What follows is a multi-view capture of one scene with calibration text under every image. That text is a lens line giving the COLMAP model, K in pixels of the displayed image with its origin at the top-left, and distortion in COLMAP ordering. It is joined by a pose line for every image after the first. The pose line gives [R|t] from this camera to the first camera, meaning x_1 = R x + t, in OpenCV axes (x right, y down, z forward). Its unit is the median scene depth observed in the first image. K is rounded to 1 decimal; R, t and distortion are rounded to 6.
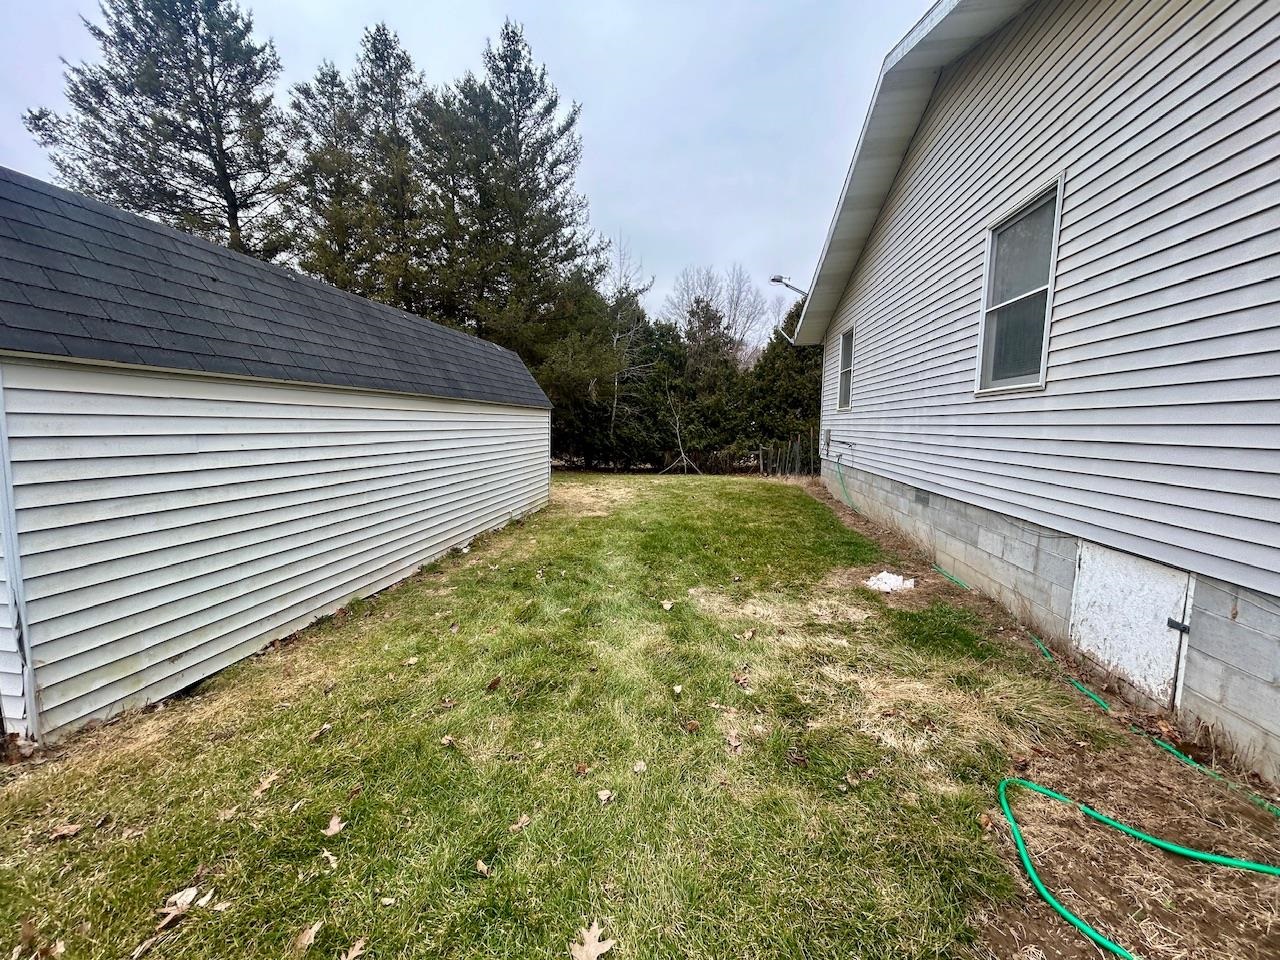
lens RADIAL K [[514.3, 0, 640.0], [0, 514.3, 480.0], [0, 0, 1]] dist [-0.000916, -0.000201]
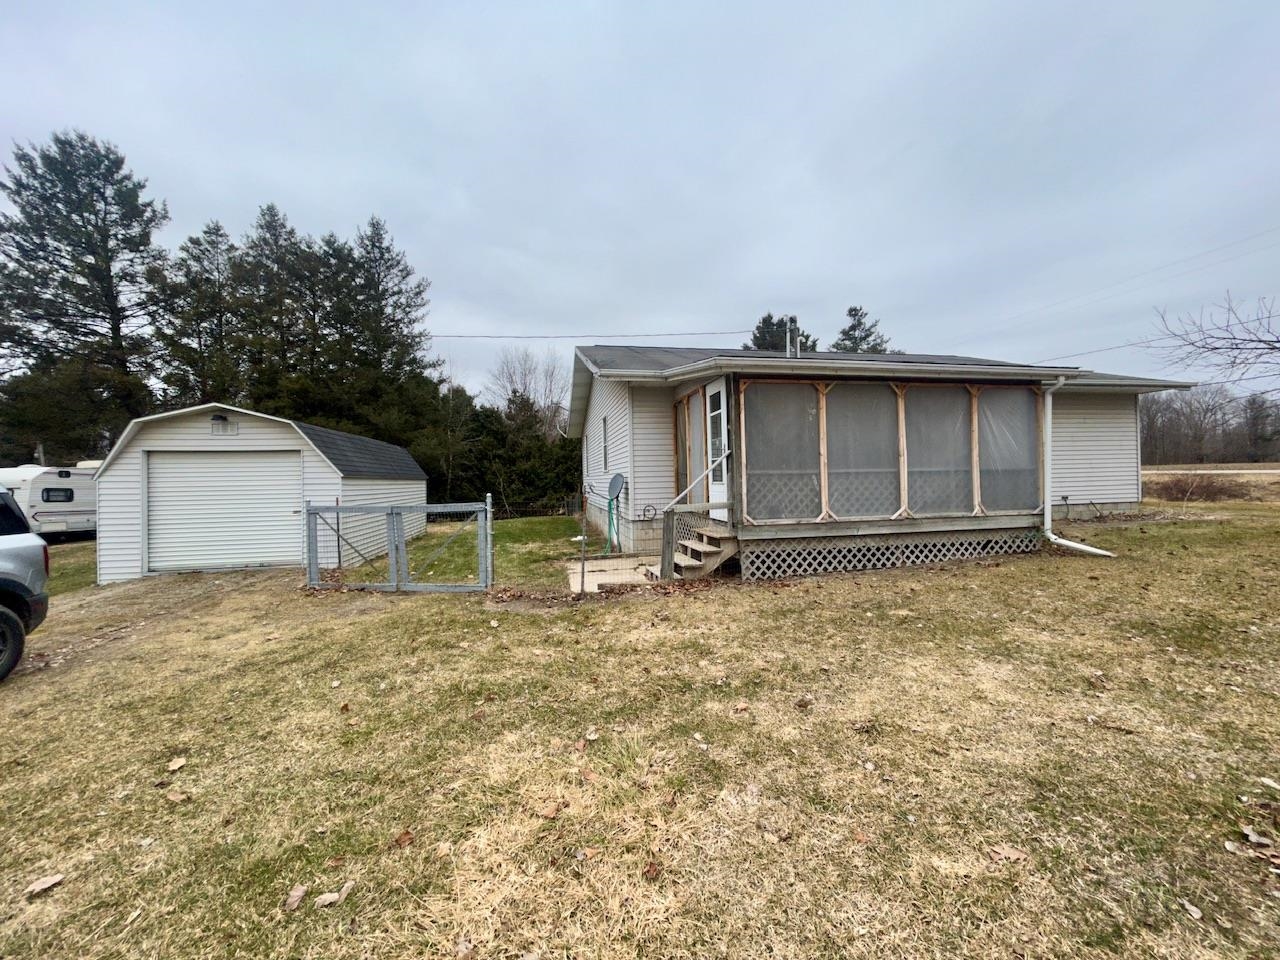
lens RADIAL K [[508.6, 0, 643.6], [0, 508.6, 476.3], [0, 0, 1]] dist [-0.000409, 0.000055]
pose [[0.941546, -0.031874, 0.335374, -0.022955], [0.070911, 0.991962, -0.104804, 0.035096], [-0.329337, 0.122459, 0.936238, -0.355773]]
